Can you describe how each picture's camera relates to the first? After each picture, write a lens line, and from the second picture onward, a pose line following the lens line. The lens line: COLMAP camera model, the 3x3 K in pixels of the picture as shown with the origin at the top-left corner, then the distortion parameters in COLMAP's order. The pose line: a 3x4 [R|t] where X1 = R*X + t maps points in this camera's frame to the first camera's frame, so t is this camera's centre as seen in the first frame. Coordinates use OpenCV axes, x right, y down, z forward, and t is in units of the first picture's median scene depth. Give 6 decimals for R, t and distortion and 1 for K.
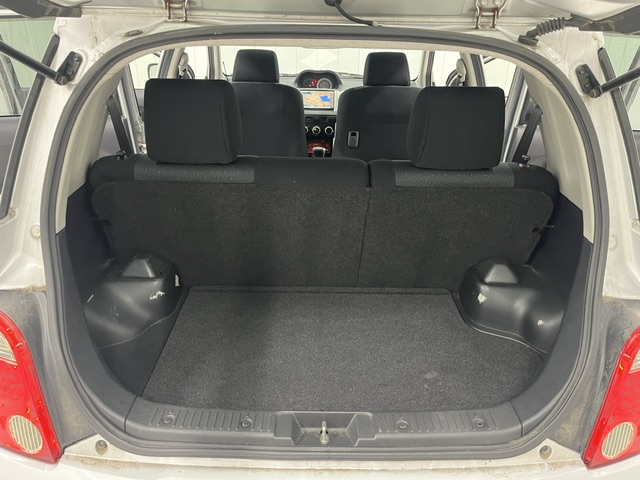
lens RADIAL K [[491.6, 0, 314.8], [0, 491.6, 245.8], [0, 0, 1]] dist [0.041916, -0.080835]
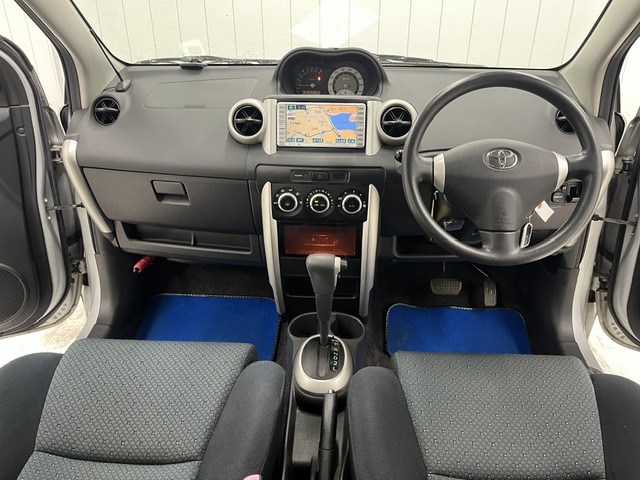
lens RADIAL K [[491.6, 0, 321.4], [0, 491.6, 239.0], [0, 0, 1]] dist [0.041916, -0.080835]
pose [[0.997241, 0.010355, -0.073505, 0.104047], [-0.010397, 0.999946, -0.000193, -0.648648], [0.073499, 0.000956, 0.997295, 1.937550]]
